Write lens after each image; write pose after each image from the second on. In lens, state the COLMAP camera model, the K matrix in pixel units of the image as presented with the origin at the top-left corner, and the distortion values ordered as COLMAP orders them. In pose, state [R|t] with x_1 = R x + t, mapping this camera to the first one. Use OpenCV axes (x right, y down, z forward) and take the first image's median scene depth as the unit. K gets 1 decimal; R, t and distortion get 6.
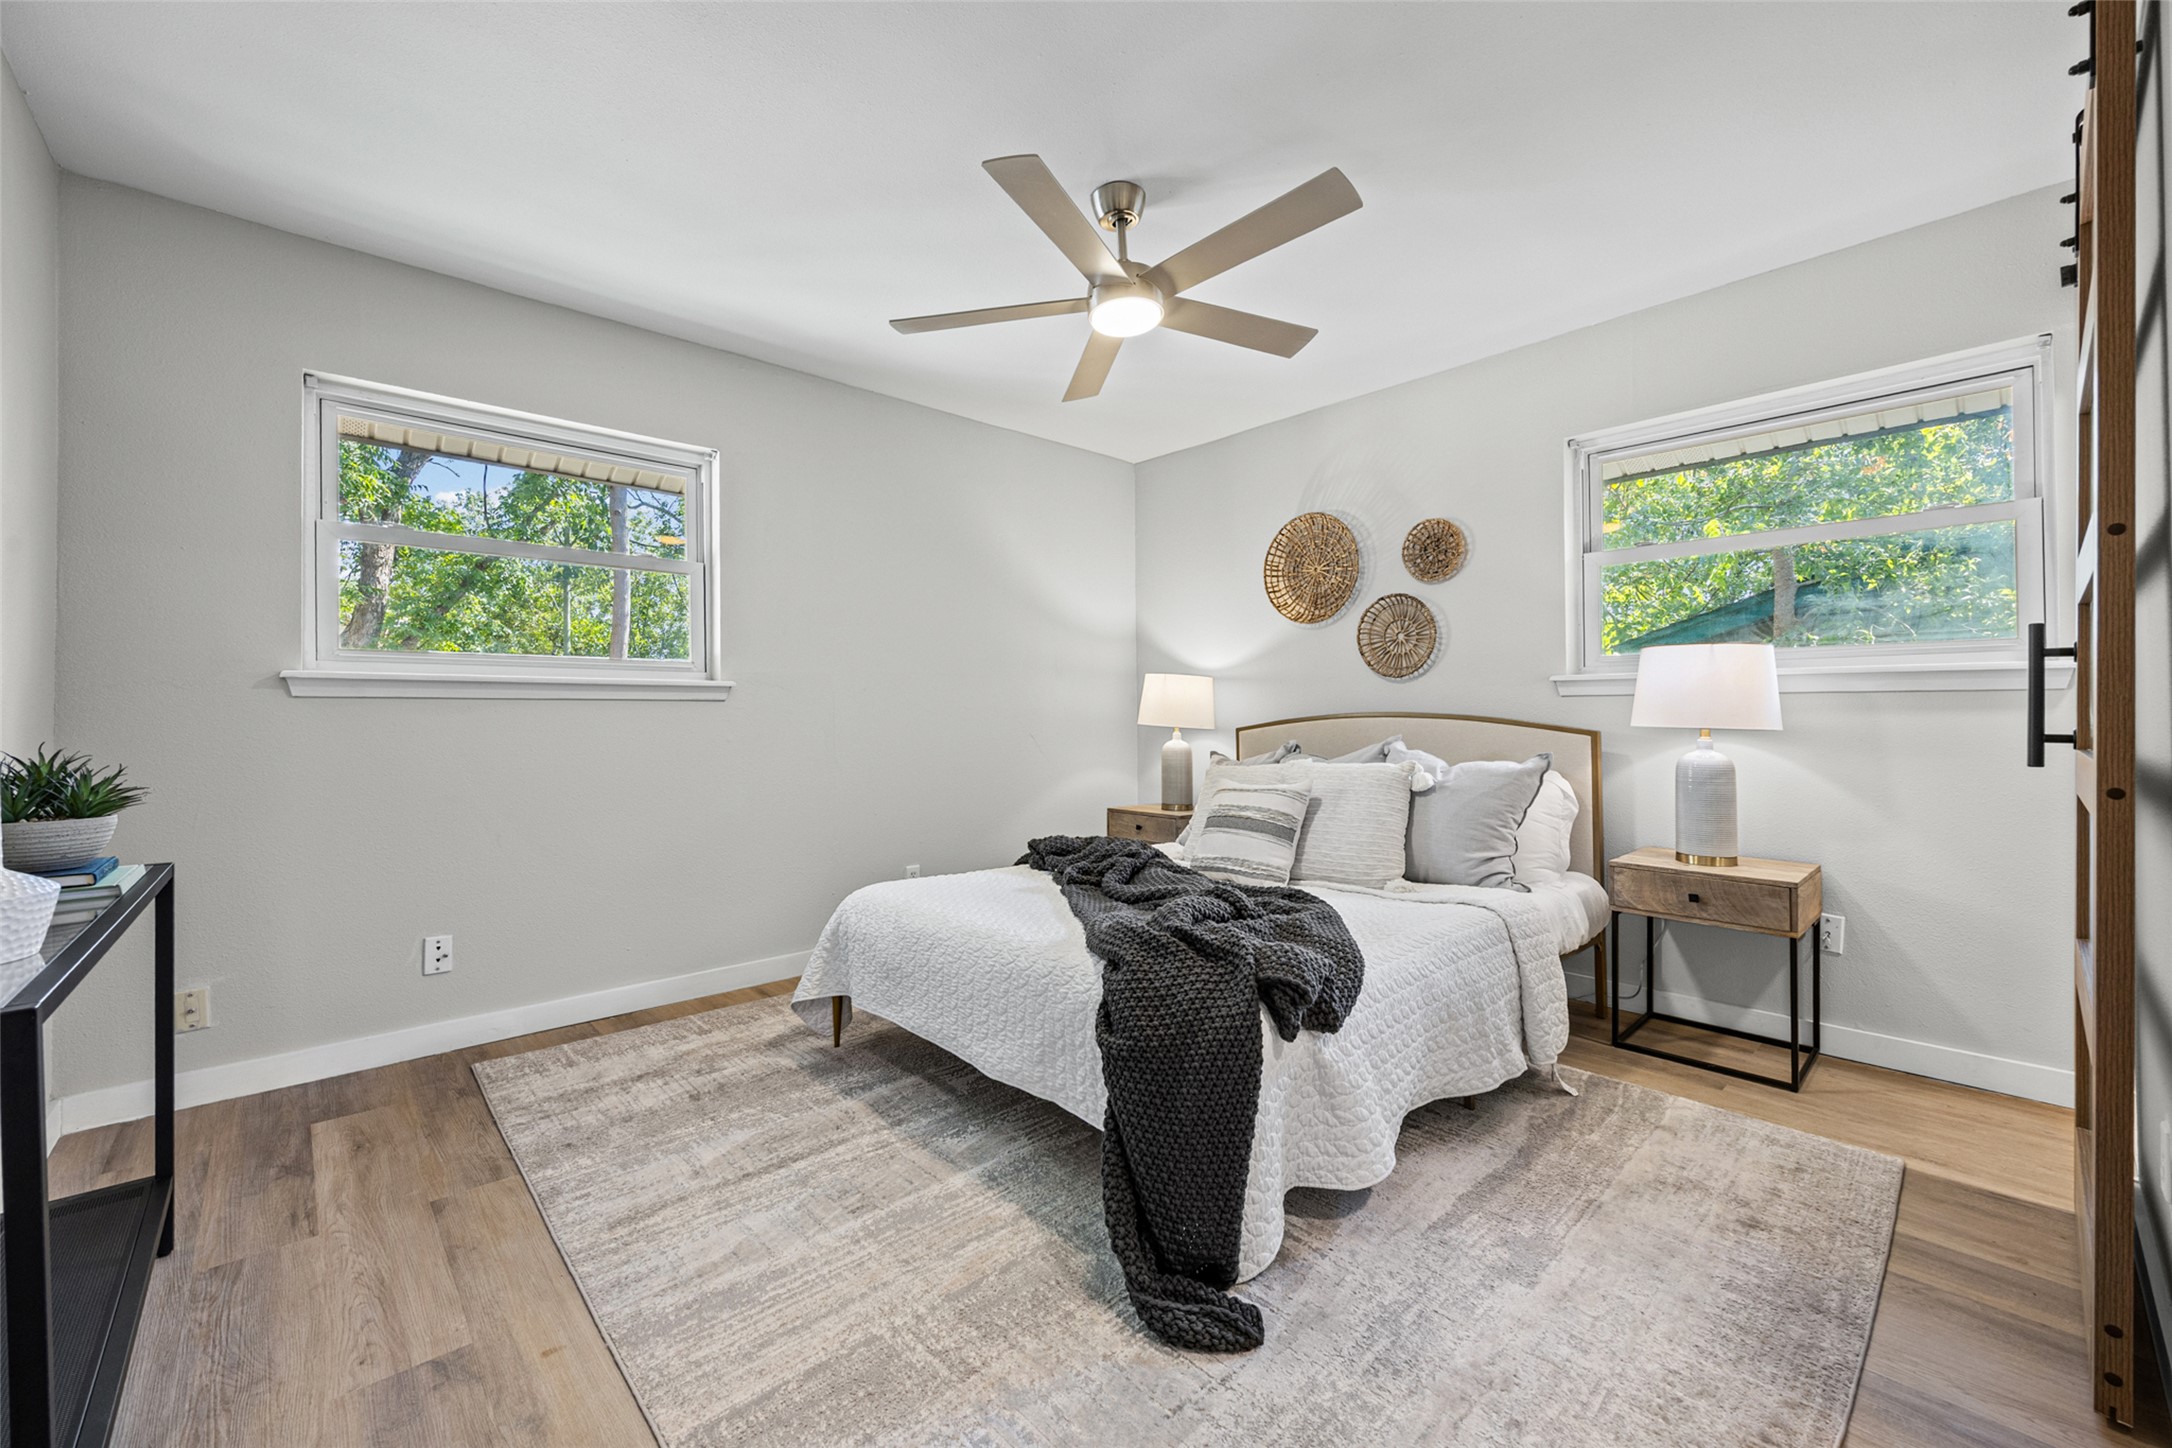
lens RADIAL K [[830.8, 0, 1068.7], [0, 830.8, 721.1], [0, 0, 1]] dist [0.000175, 0.000034]
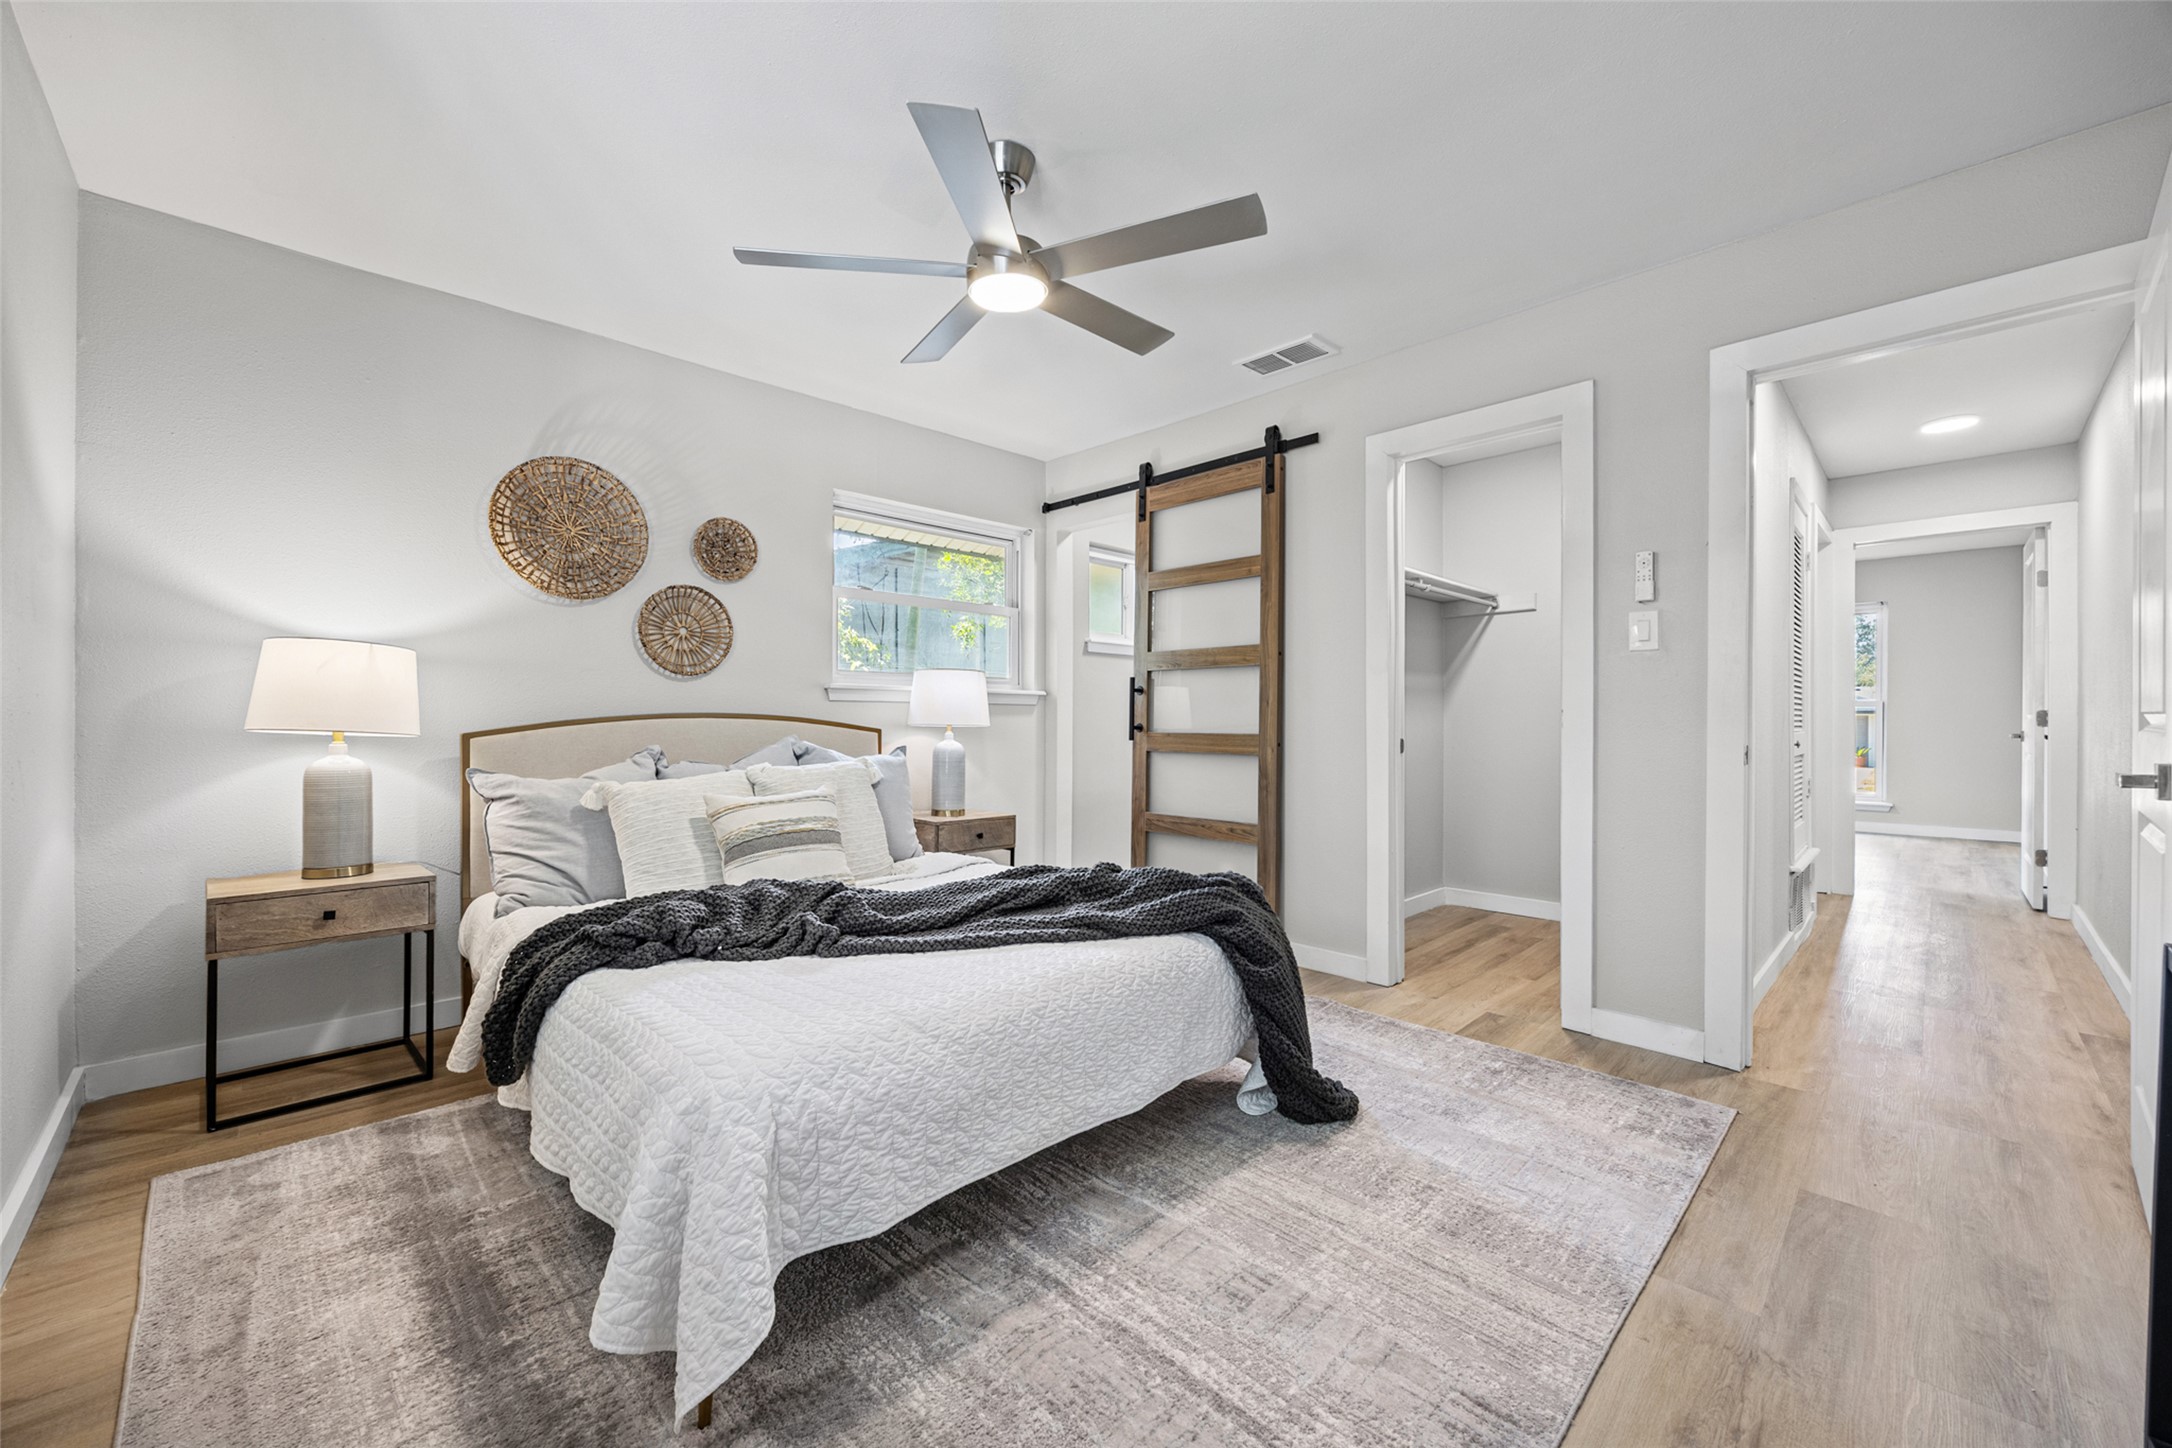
lens RADIAL K [[830.8, 0, 1068.7], [0, 830.8, 721.1], [0, 0, 1]] dist [0.000175, 0.000034]
pose [[-0.005443, -0.001556, 0.999984, -0.620038], [0.003650, 0.999992, 0.001576, -0.001121], [-0.999979, 0.003659, -0.005437, 0.663117]]
